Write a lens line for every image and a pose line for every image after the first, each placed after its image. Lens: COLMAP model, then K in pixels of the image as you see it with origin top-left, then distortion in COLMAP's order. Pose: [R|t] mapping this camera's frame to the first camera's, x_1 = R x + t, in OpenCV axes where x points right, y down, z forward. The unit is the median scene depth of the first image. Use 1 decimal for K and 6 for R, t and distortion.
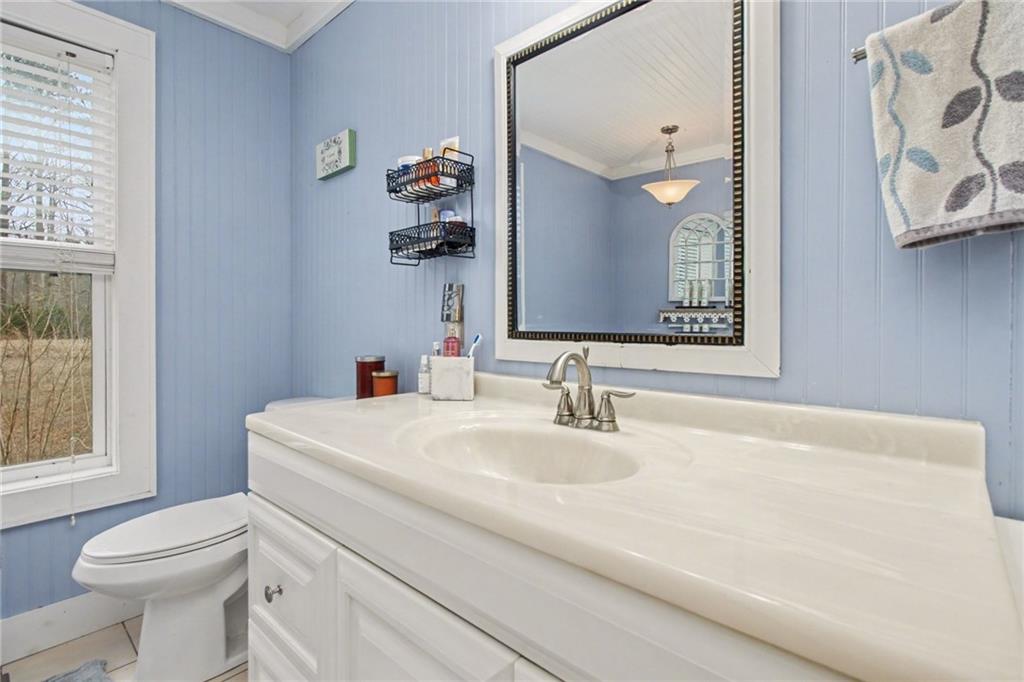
lens RADIAL K [[481.5, 0, 513.2], [0, 481.5, 324.6], [0, 0, 1]] dist [-0.003856, 0.000337]
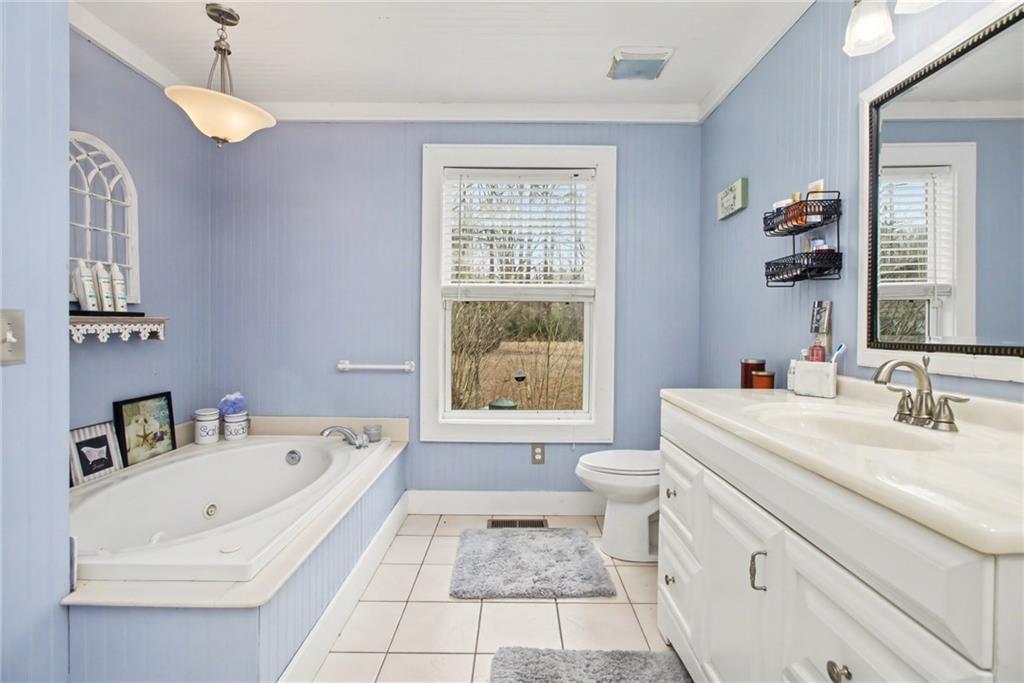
lens RADIAL K [[481.5, 0, 513.2], [0, 481.5, 325.1], [0, 0, 1]] dist [-0.003856, 0.000337]
pose [[0.663578, -0.000796, -0.748107, 0.265317], [-0.014275, 0.999804, -0.013725, 0.001929], [0.747971, 0.019786, 0.663437, -0.364031]]
